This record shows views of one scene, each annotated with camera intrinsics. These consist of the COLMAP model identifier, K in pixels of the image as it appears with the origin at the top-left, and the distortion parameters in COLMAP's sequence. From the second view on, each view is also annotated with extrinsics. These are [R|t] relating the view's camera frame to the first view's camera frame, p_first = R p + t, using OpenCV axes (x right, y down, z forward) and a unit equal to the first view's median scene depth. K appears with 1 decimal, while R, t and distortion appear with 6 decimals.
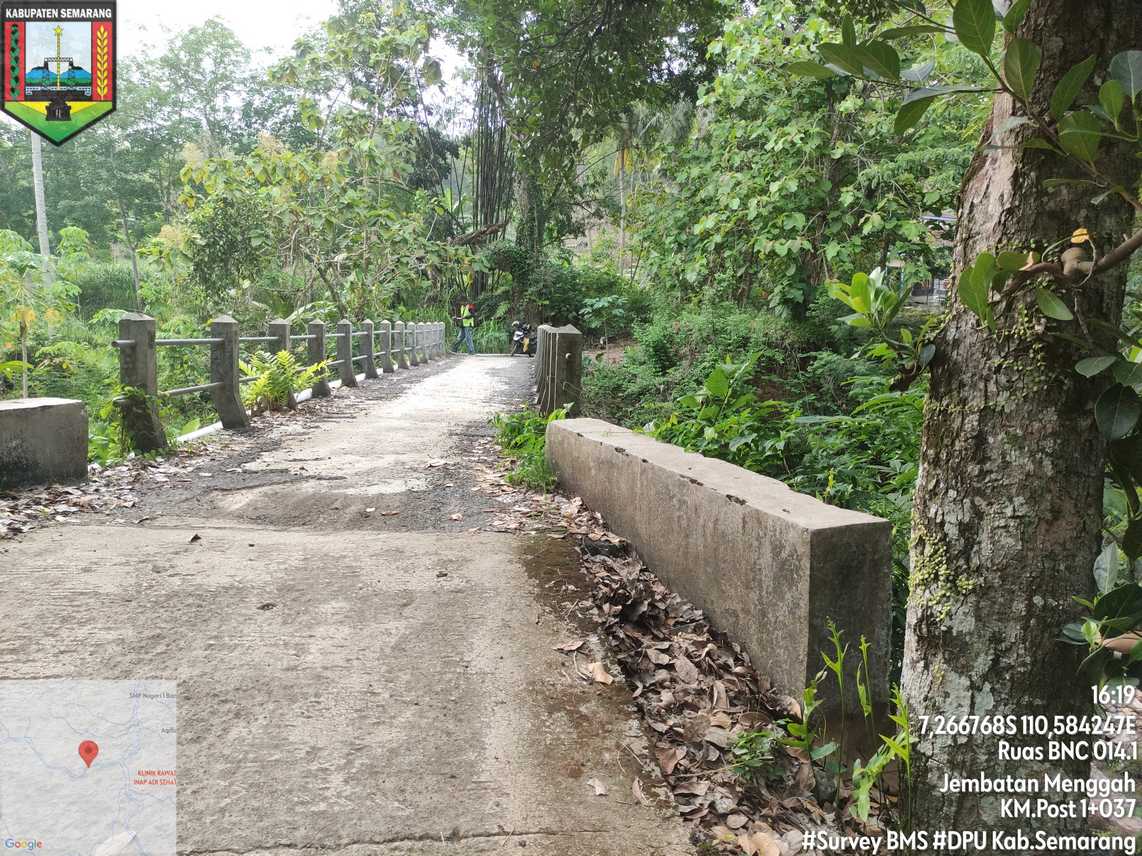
lens RADIAL K [[840.0, 0, 568.5], [0, 840.0, 423.7], [0, 0, 1]] dist [0.057996, -0.057565]
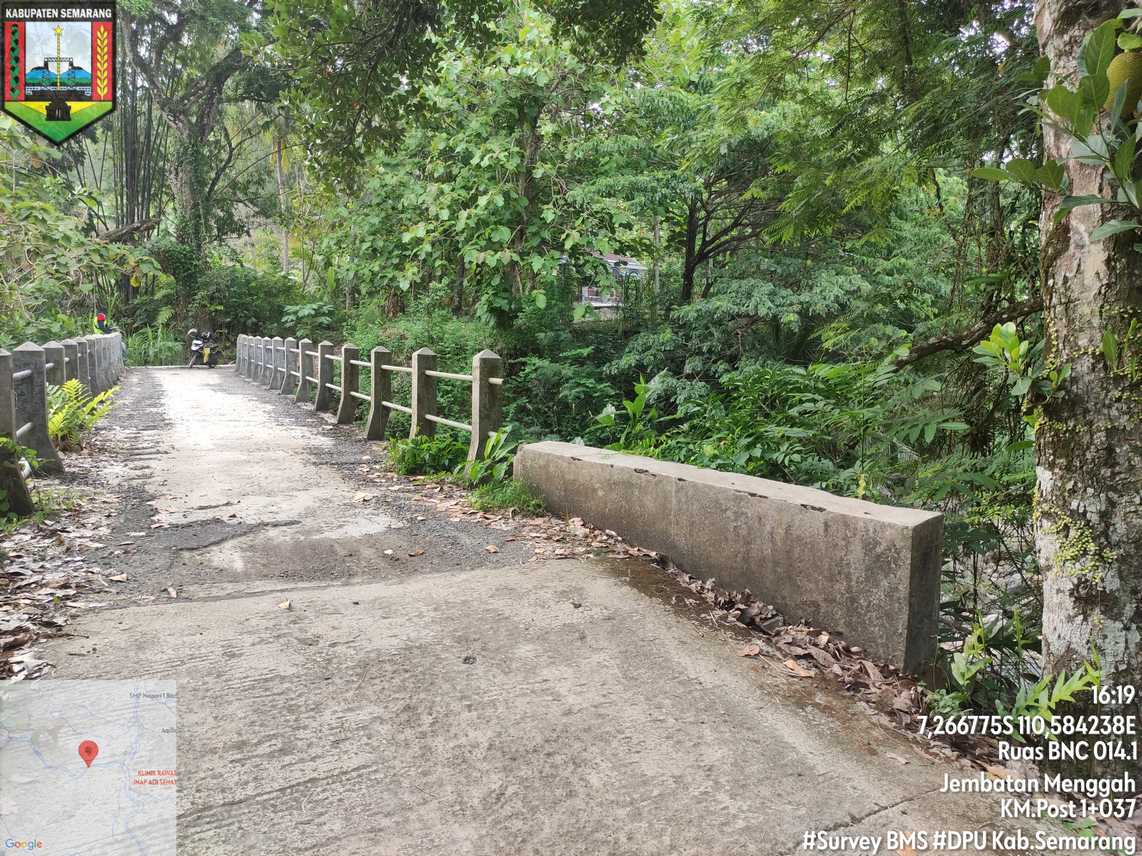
lens RADIAL K [[840.0, 0, 567.7], [0, 840.0, 424.7], [0, 0, 1]] dist [0.057996, -0.057565]
pose [[0.917402, -0.054553, 0.394206, -0.084198], [0.055285, 0.998425, 0.009509, -0.008218], [-0.394104, 0.013070, 0.918973, 0.006507]]
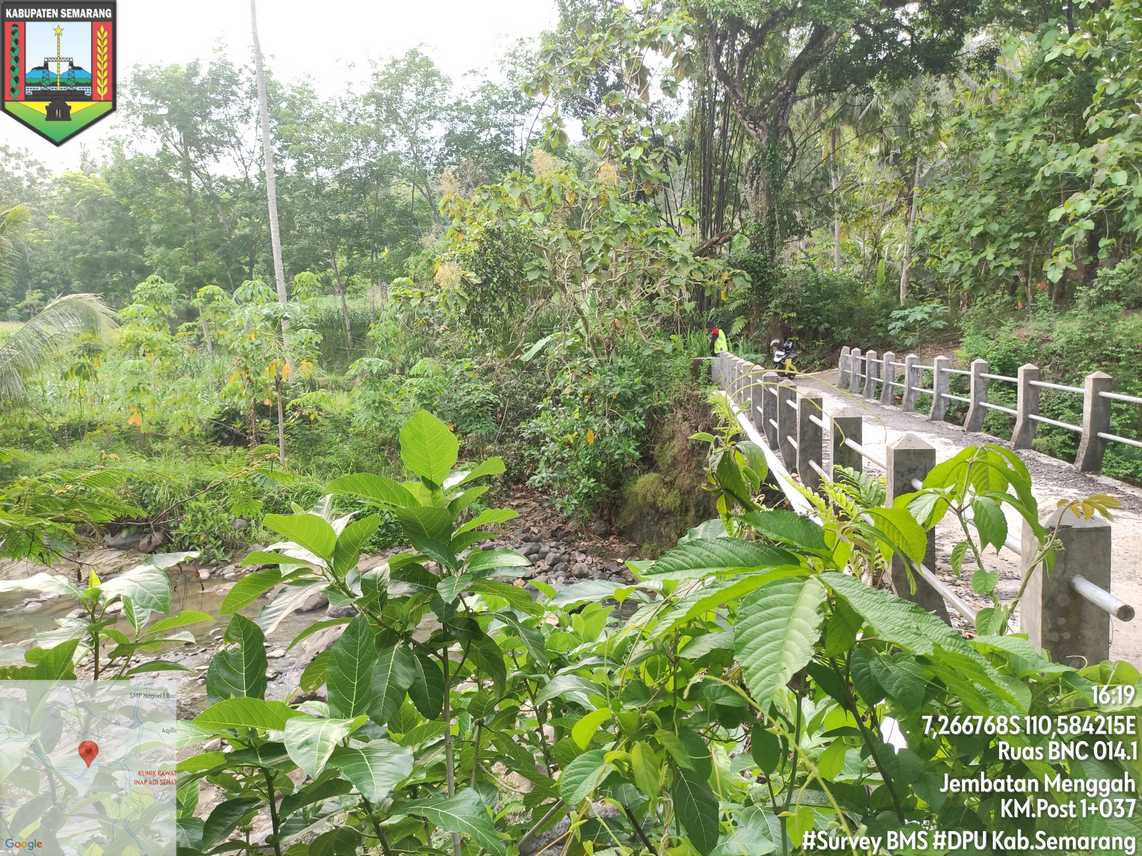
lens RADIAL K [[840.0, 0, 573.5], [0, 840.0, 426.0], [0, 0, 1]] dist [0.057996, -0.057565]
pose [[0.983574, -0.042872, -0.175339, -0.173746], [0.041625, 0.999075, -0.010784, -0.045766], [0.175639, 0.003308, 0.984449, 0.142745]]
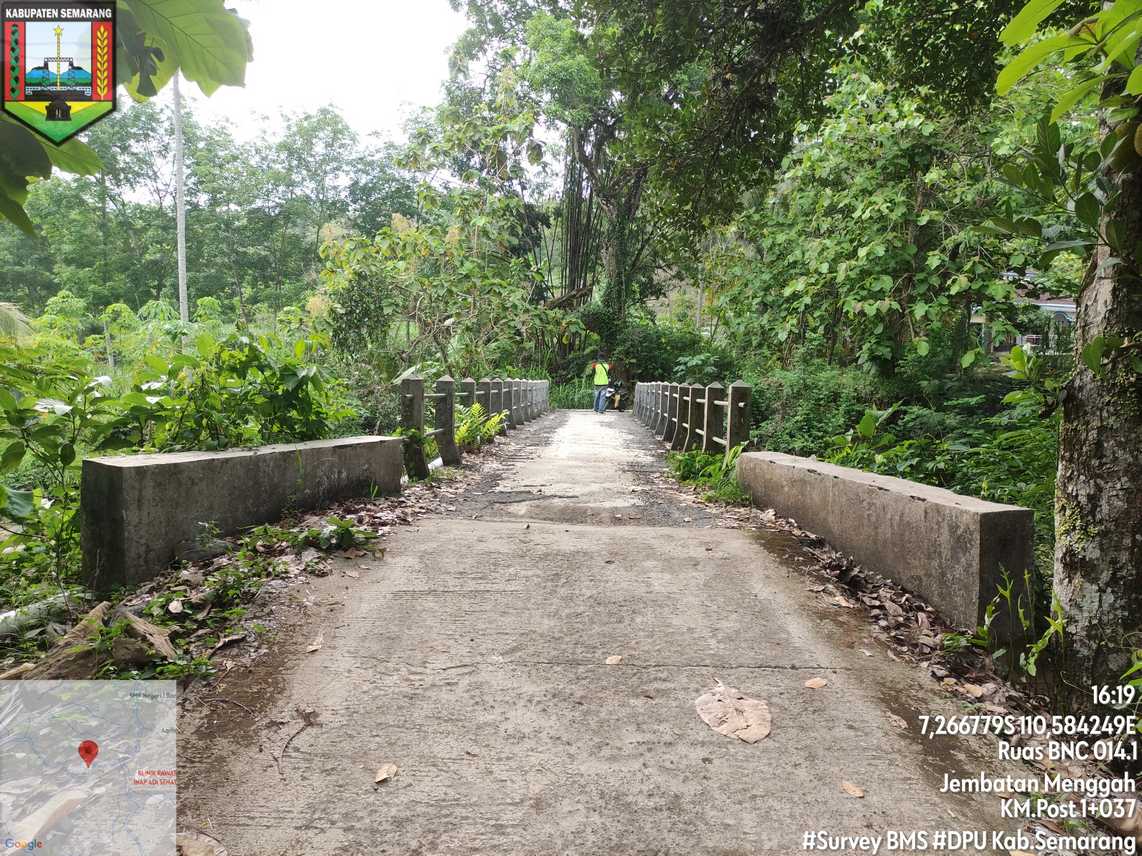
lens RADIAL K [[840.0, 0, 568.5], [0, 840.0, 422.3], [0, 0, 1]] dist [0.057996, -0.057565]
pose [[0.996896, -0.001700, -0.078713, -0.041822], [-0.003764, 0.997595, -0.069209, 0.009135], [0.078642, 0.069290, 0.994492, -0.074387]]
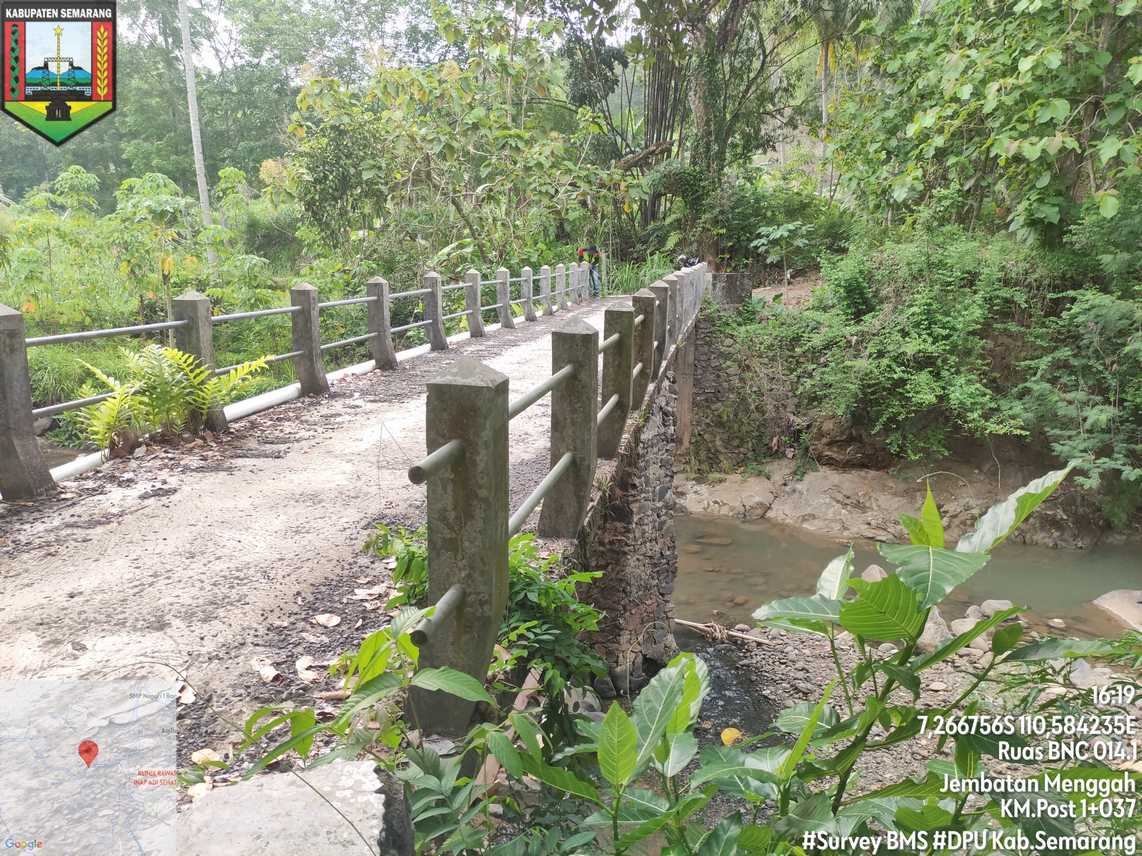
lens RADIAL K [[840.0, 0, 569.5], [0, 840.0, 425.0], [0, 0, 1]] dist [0.057996, -0.057565]
pose [[0.974086, 0.022550, -0.225053, 0.033686], [-0.003261, 0.996314, 0.085714, -0.032270], [0.226156, -0.082759, 0.970569, 0.175333]]
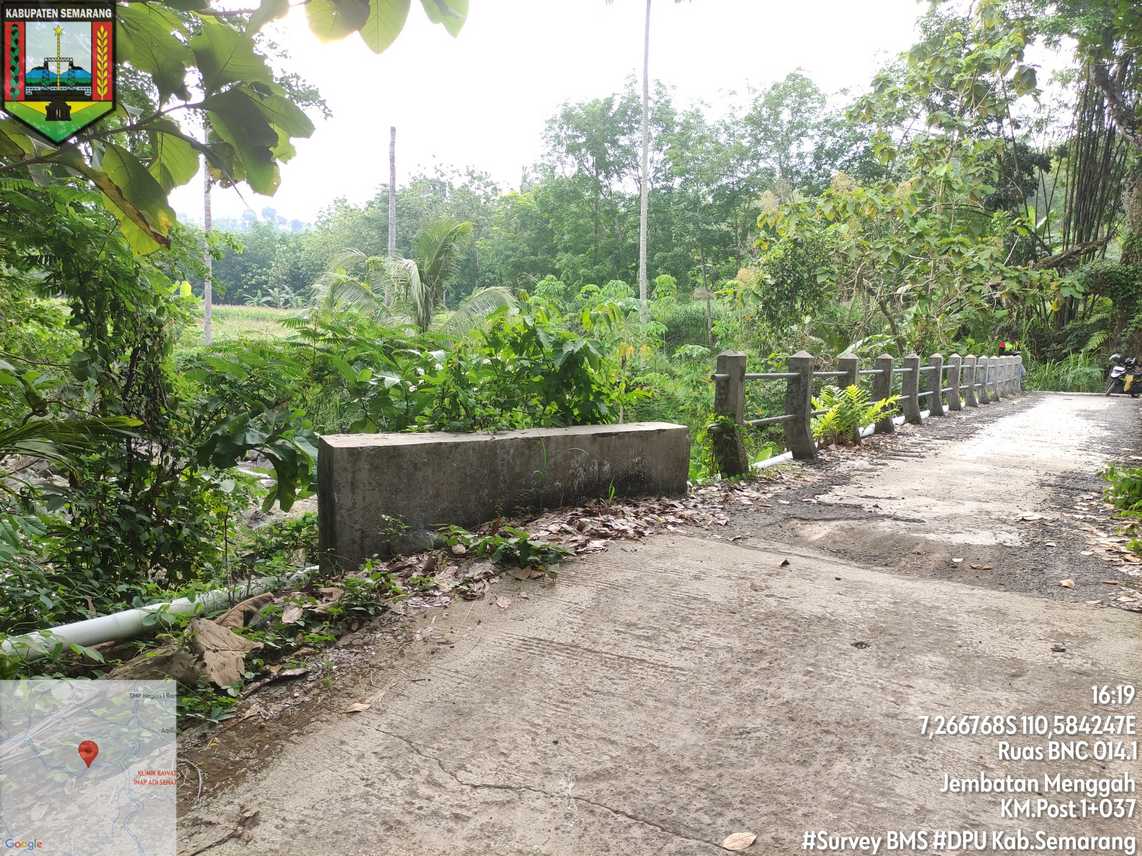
lens RADIAL K [[840.0, 0, 570.4], [0, 840.0, 424.7], [0, 0, 1]] dist [0.057996, -0.057565]
pose [[0.811663, 0.050995, -0.581896, -0.008963], [-0.072937, 0.997233, -0.014343, -0.000371], [0.579555, 0.054083, 0.813137, -0.002812]]
